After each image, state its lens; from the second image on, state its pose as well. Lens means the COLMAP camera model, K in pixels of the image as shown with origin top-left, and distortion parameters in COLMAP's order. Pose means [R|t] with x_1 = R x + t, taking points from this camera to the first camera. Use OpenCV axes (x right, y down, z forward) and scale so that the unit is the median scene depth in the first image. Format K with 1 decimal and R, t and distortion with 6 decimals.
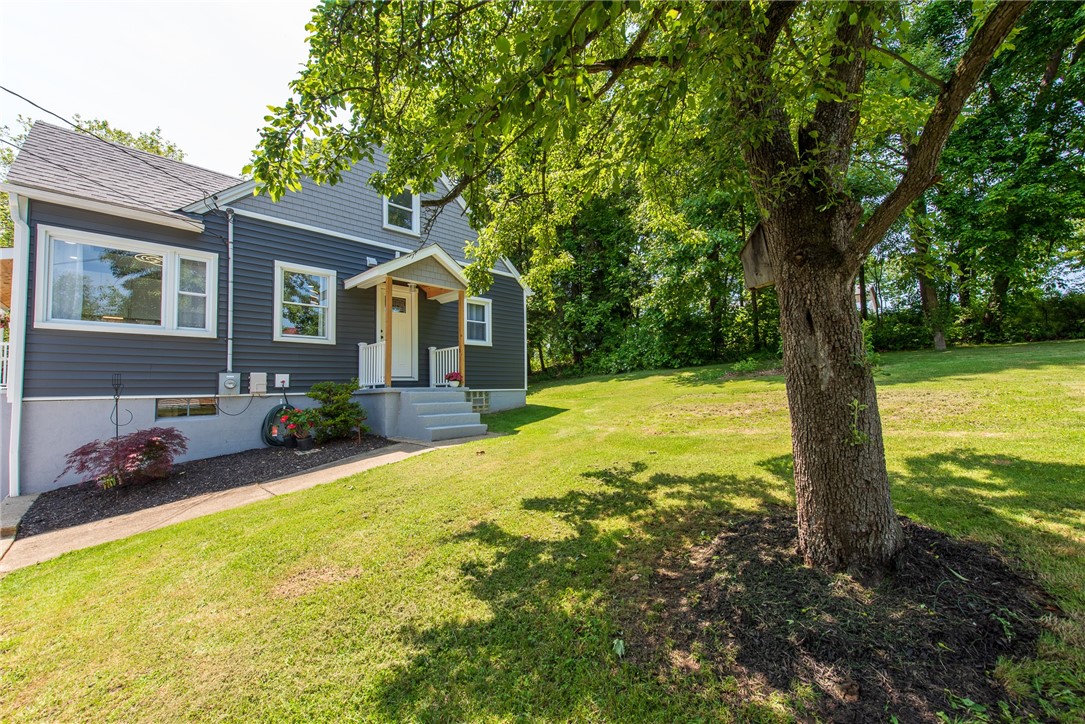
lens RADIAL K [[421.5, 0, 544.0], [0, 421.5, 366.0], [0, 0, 1]] dist [0.019911, -0.005262]
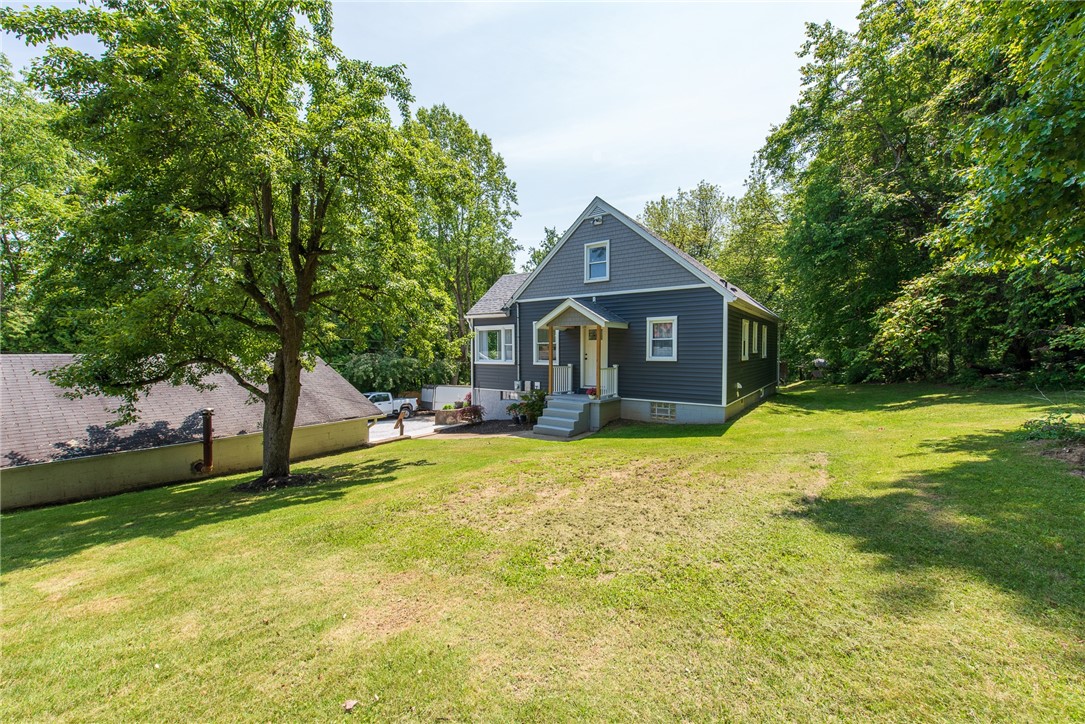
lens RADIAL K [[421.5, 0, 544.0], [0, 421.5, 366.0], [0, 0, 1]] dist [0.019911, -0.005262]
pose [[0.167788, 0.032357, -0.985292, 1.292781], [0.035002, 0.998636, 0.038756, -0.129439], [0.985201, -0.040990, 0.166427, 0.769823]]
